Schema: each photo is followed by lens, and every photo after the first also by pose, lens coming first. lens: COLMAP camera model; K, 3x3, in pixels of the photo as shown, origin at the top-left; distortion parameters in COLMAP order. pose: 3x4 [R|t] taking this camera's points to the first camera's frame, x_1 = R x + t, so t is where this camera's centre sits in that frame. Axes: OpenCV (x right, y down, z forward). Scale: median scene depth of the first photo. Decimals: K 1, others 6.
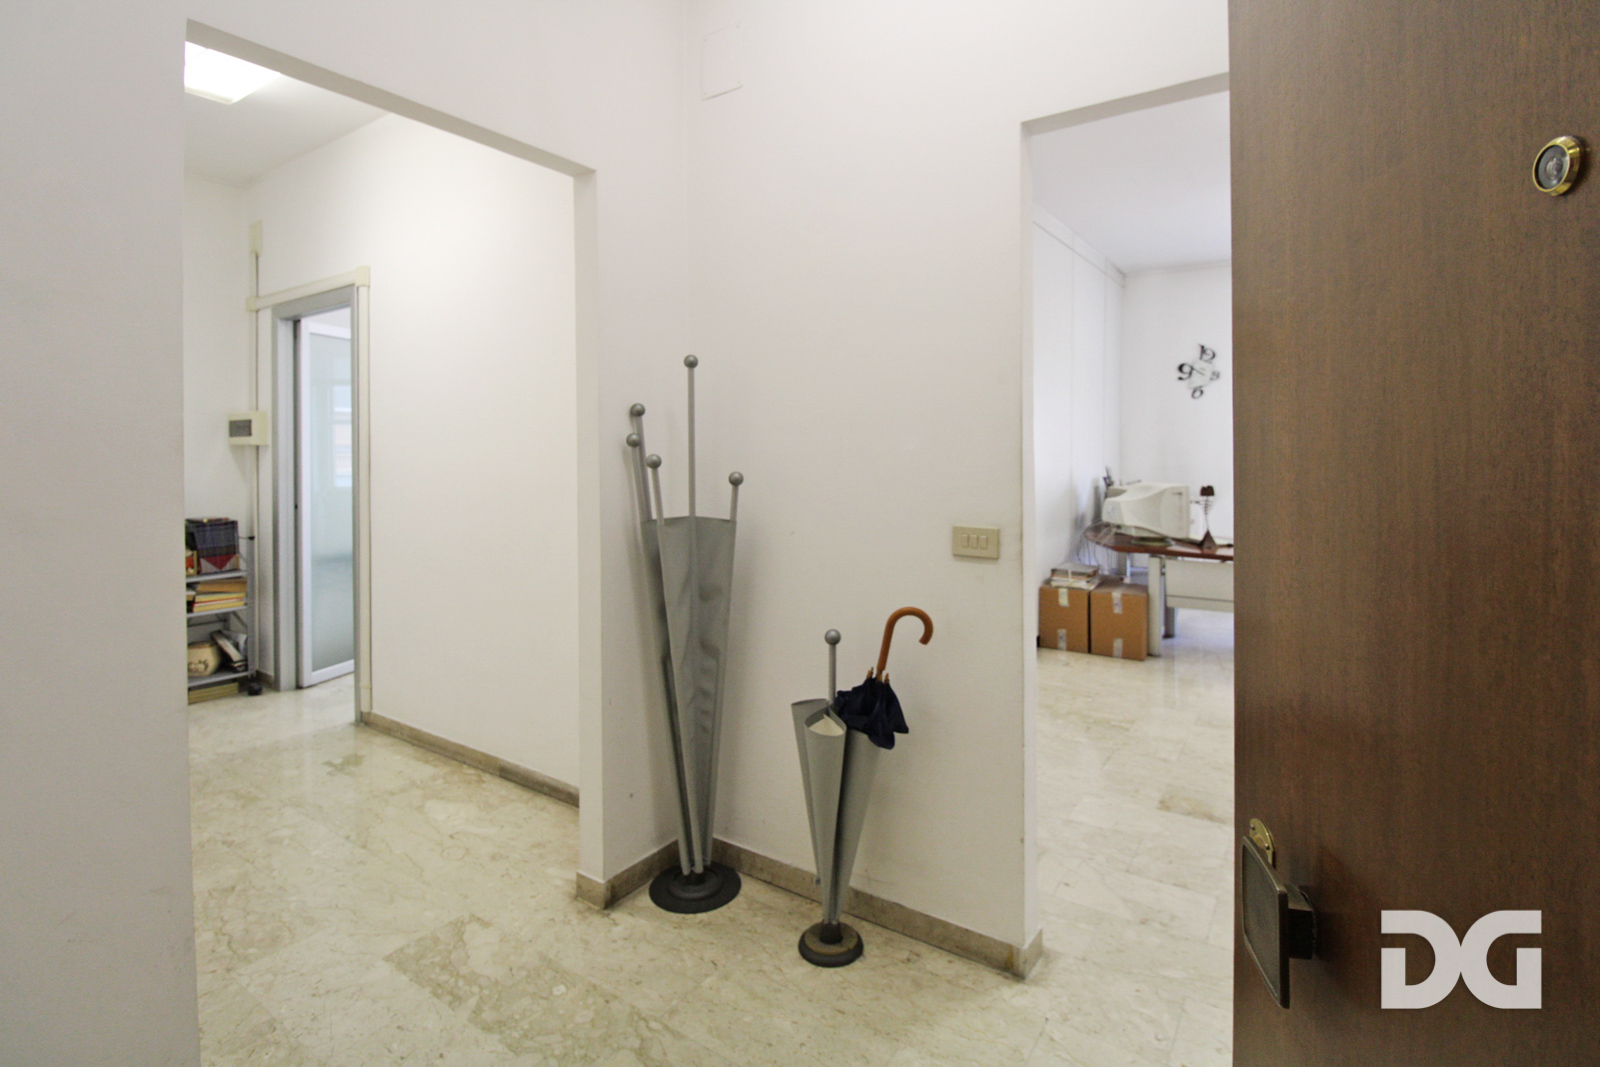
lens RADIAL K [[754.4, 0, 804.3], [0, 754.4, 448.7], [0, 0, 1]] dist [-0.000167, 0.000032]
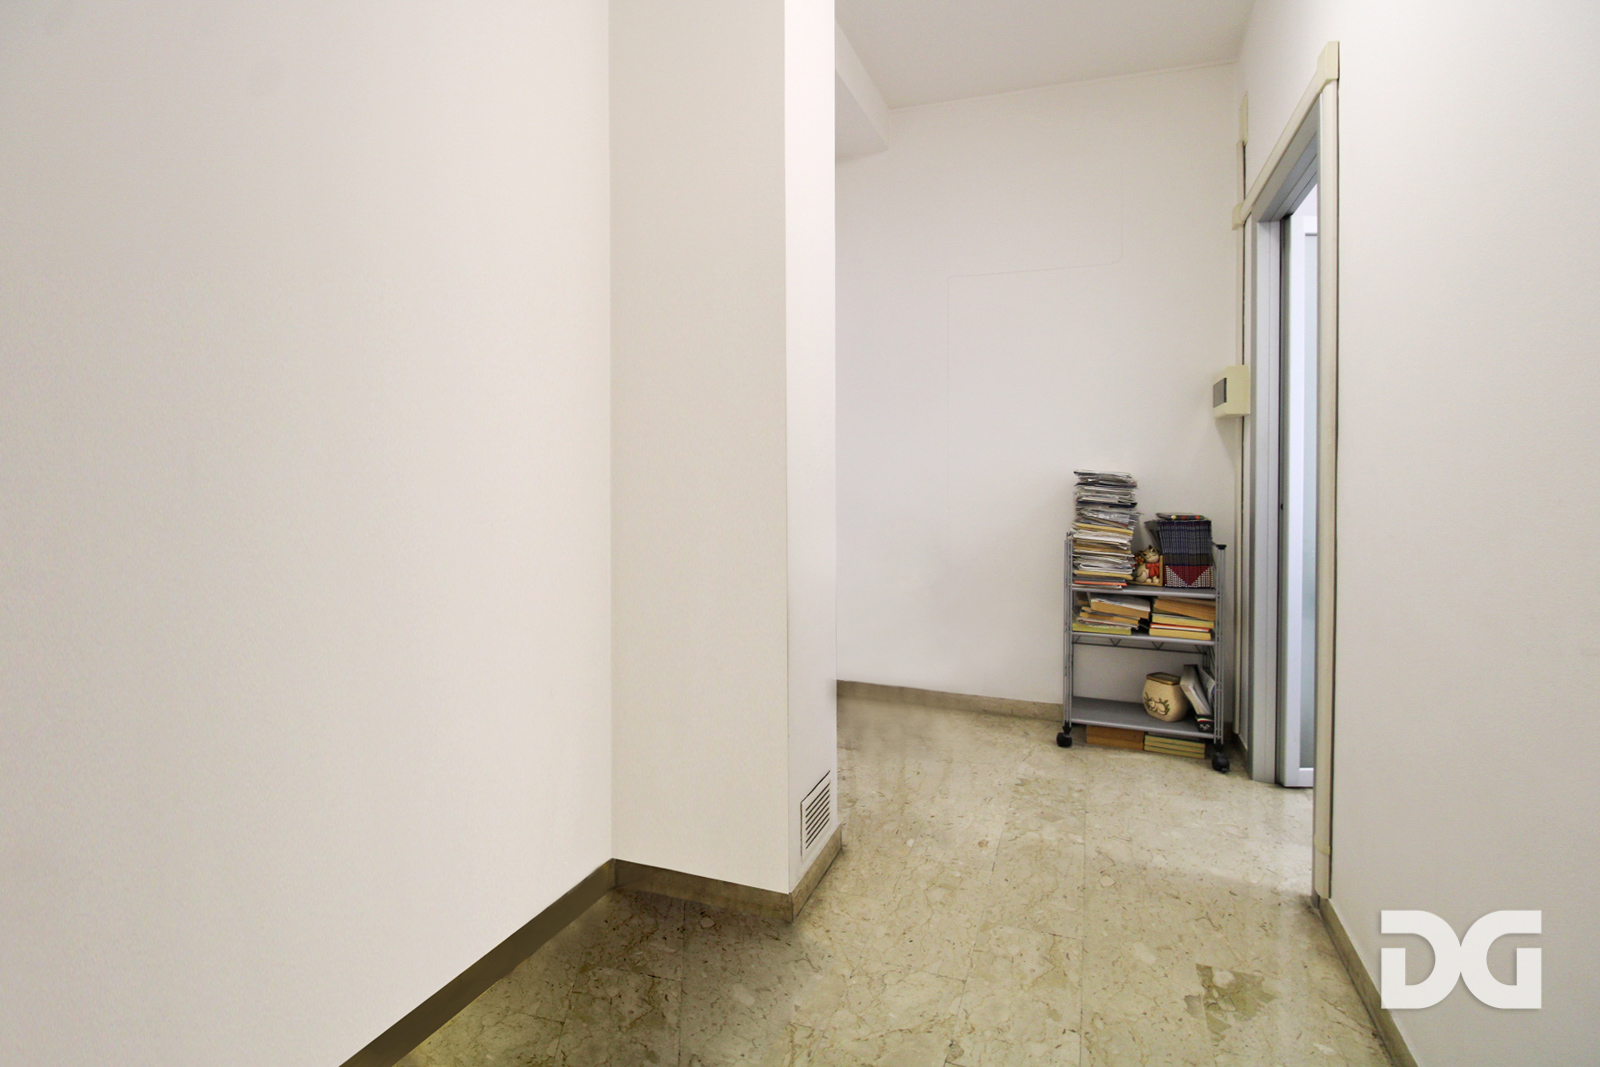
lens RADIAL K [[789.9, 0, 805.3], [0, 789.9, 476.2], [0, 0, 1]] dist [-0.001108, -0.000224]
pose [[0.261521, 0.023532, -0.964911, -0.119107], [-0.003955, 0.999720, 0.023309, 0.034893], [0.965190, -0.002279, 0.261541, 0.406622]]
